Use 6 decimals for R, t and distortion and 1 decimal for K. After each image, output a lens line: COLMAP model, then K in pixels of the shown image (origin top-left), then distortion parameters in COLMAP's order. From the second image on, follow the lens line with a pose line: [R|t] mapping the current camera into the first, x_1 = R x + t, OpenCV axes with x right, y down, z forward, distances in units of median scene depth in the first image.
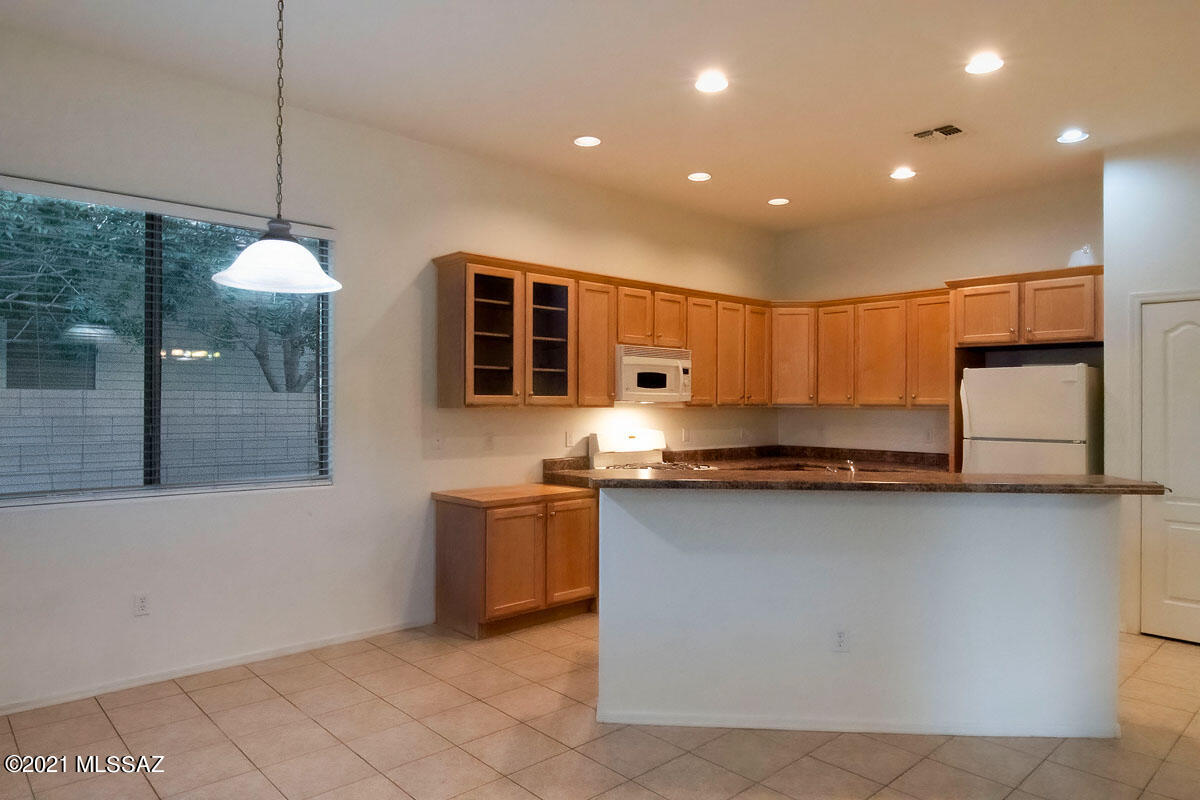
lens RADIAL K [[759.2, 0, 603.7], [0, 759.2, 400.4], [0, 0, 1]] dist [0.003542, -0.011154]
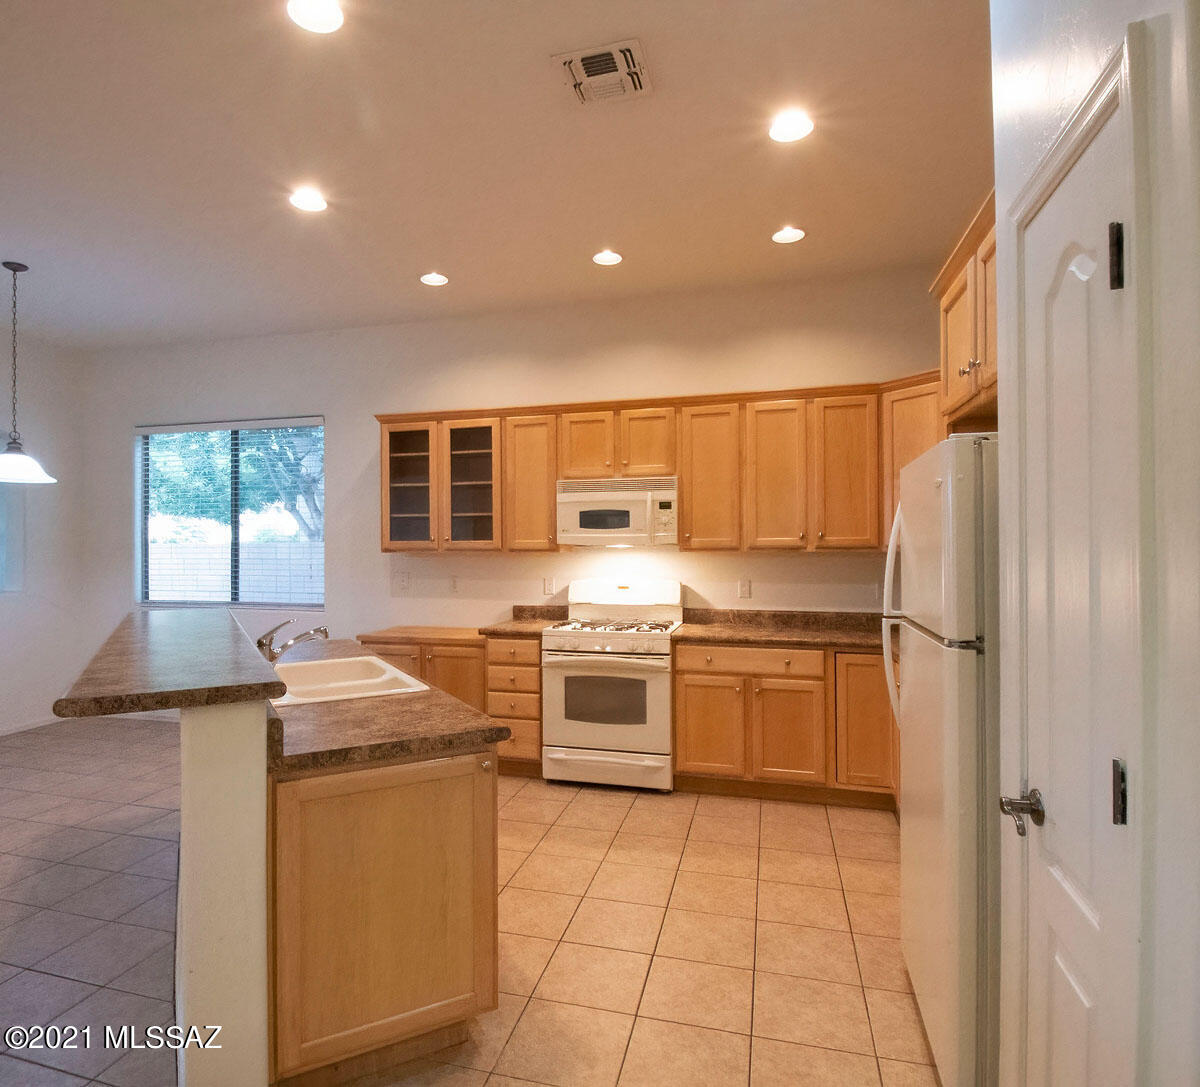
lens RADIAL K [[662.6, 0, 590.5], [0, 662.6, 547.3], [0, 0, 1]] dist [0.034283, 0.000062]
pose [[0.535865, -0.006575, -0.844278, 0.679675], [0.008323, 0.999962, -0.002505, 0.005834], [0.844263, -0.005685, 0.535899, 0.609666]]
